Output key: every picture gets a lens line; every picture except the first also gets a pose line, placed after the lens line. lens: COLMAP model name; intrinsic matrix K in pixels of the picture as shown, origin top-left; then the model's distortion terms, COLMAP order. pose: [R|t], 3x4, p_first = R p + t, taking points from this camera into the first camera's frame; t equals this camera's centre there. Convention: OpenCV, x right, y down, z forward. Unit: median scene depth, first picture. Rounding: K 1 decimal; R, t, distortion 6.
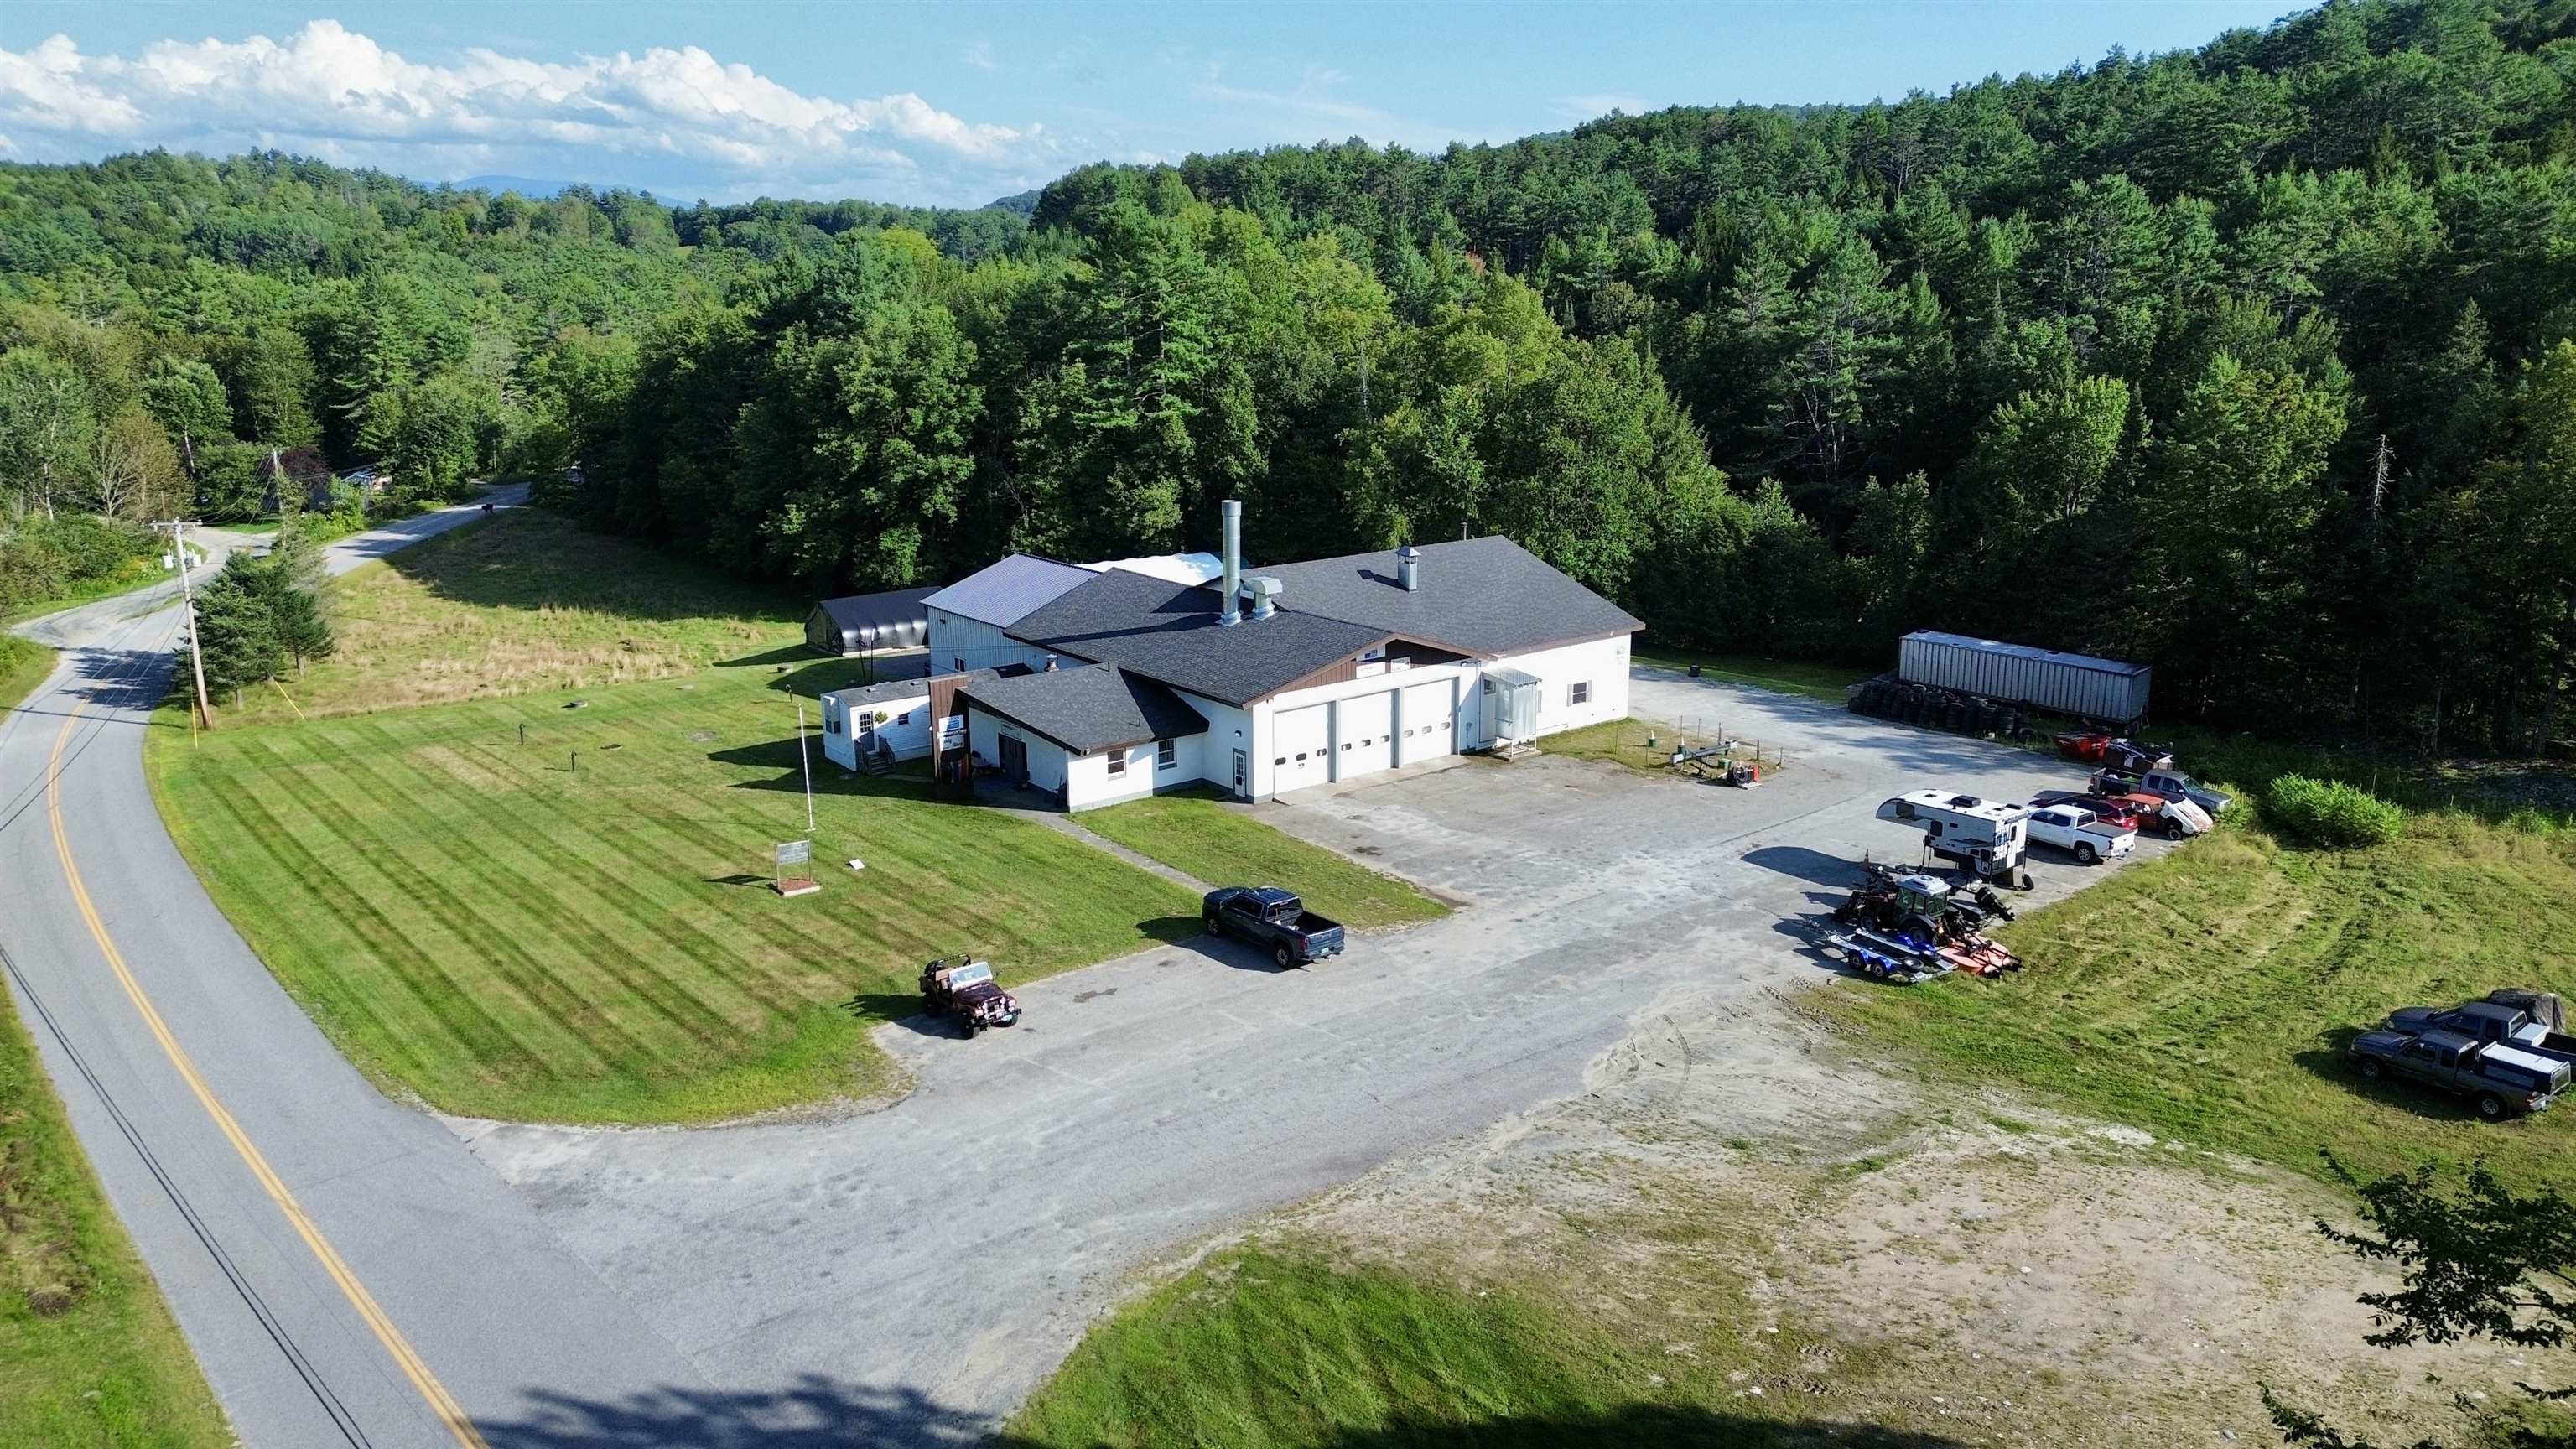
lens RADIAL K [[1819.2, 0, 1299.8], [0, 1819.2, 723.1], [0, 0, 1]] dist [0.068367, -0.054945]
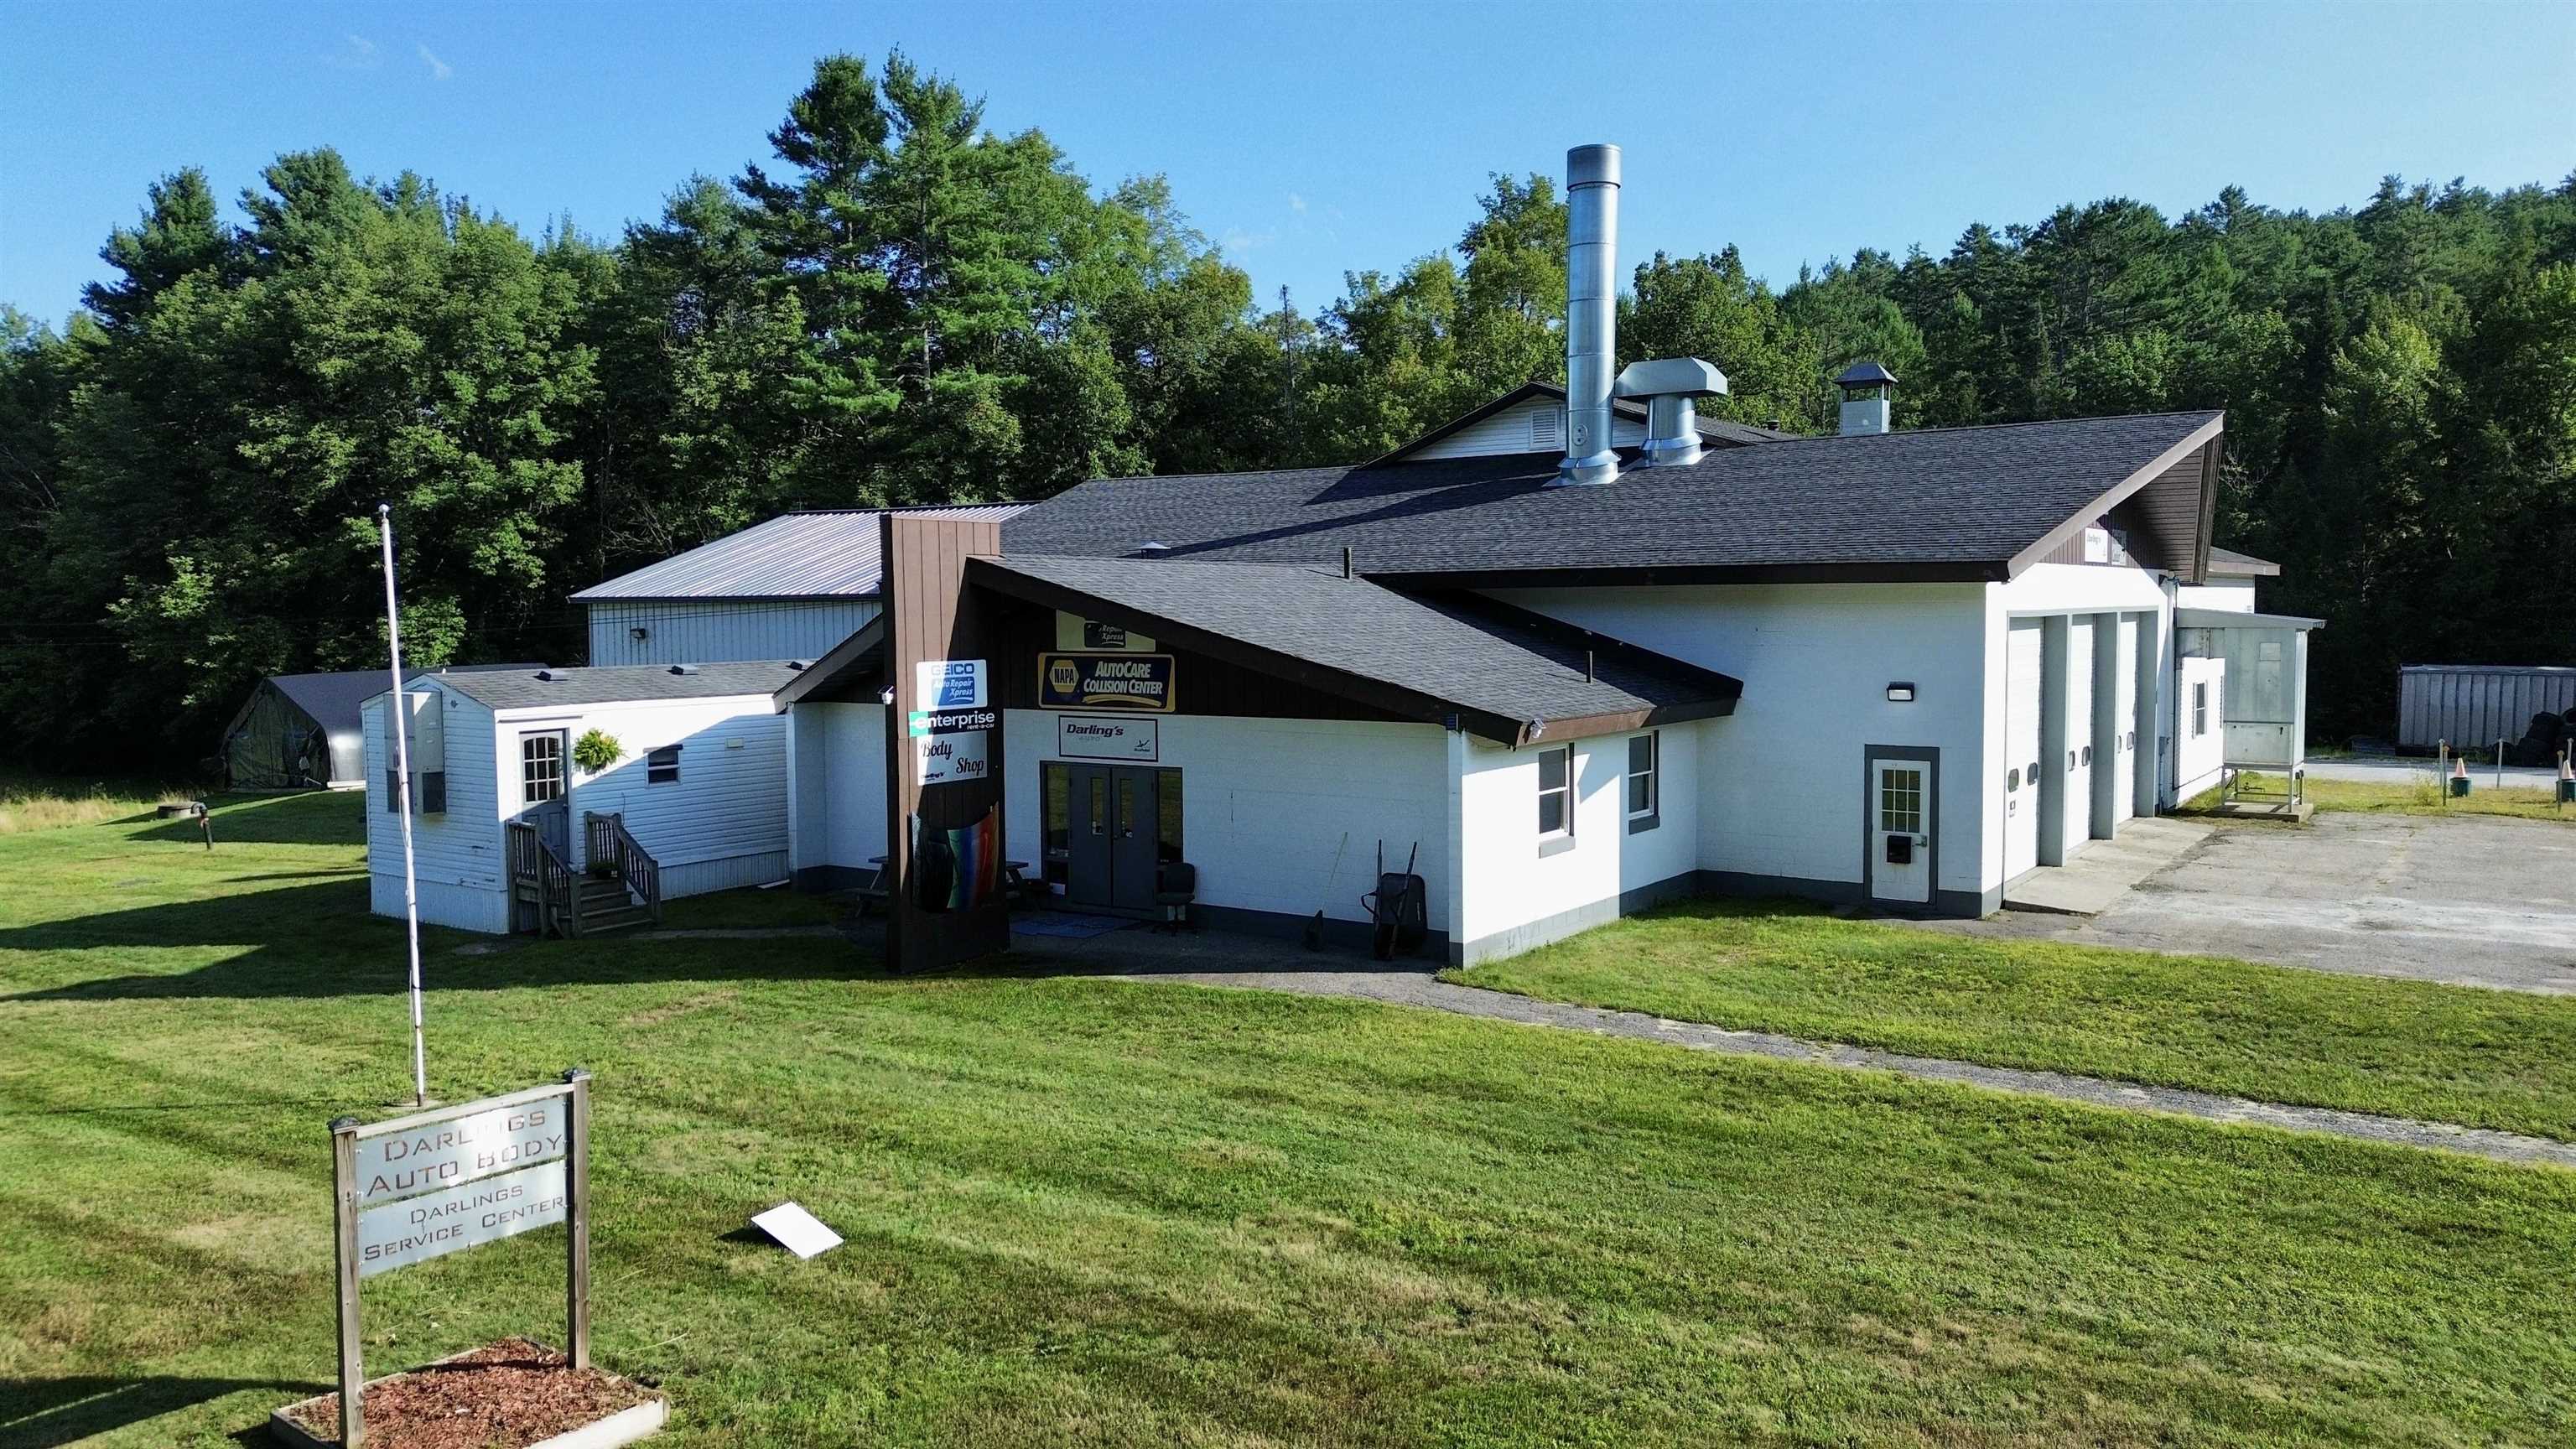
lens RADIAL K [[1819.2, 0, 1273.0], [0, 1819.2, 709.6], [0, 0, 1]] dist [0.068367, -0.054945]
pose [[0.958064, -0.017748, 0.286005, -0.147435], [0.073026, 0.980249, -0.183793, 0.038103], [-0.277094, 0.196971, 0.940437, 0.481779]]
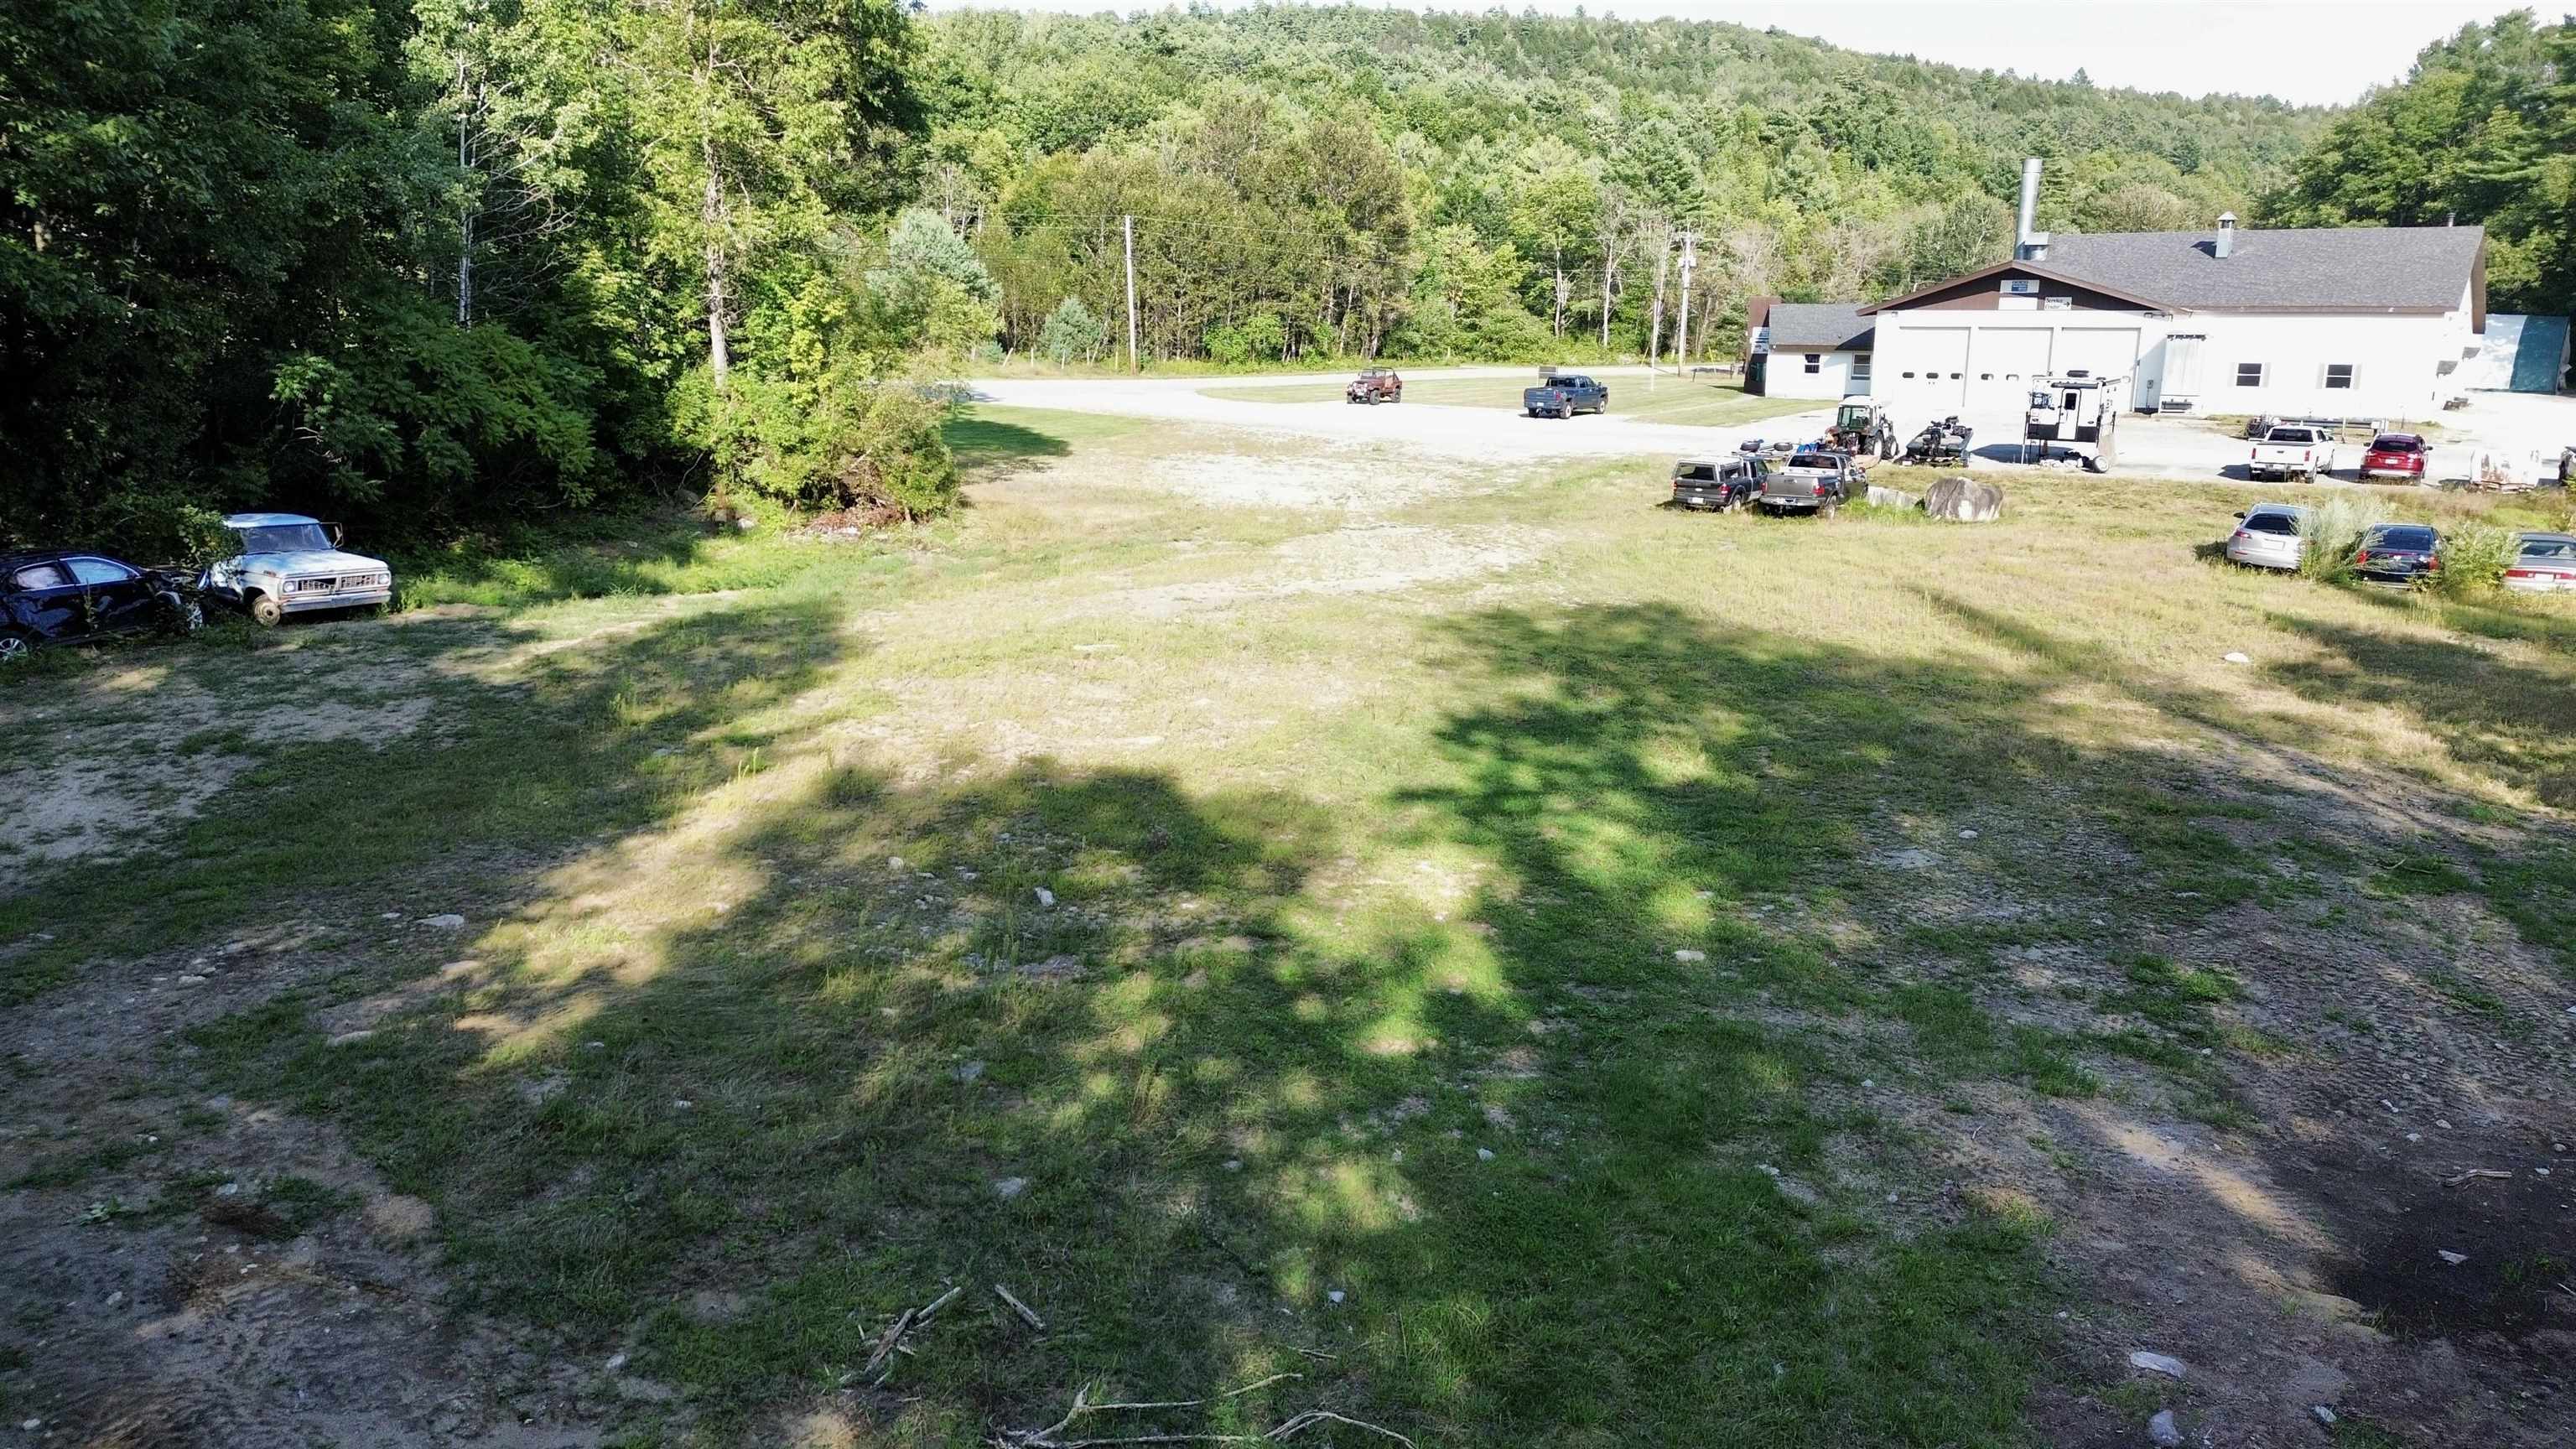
lens RADIAL K [[1819.2, 0, 1285.0], [0, 1819.2, 720.5], [0, 0, 1]] dist [0.068367, -0.054945]
pose [[0.292168, 0.231436, -0.927941, 0.656753], [-0.231476, 0.958541, 0.166187, 0.084534], [0.927932, 0.166242, 0.333627, 0.190425]]
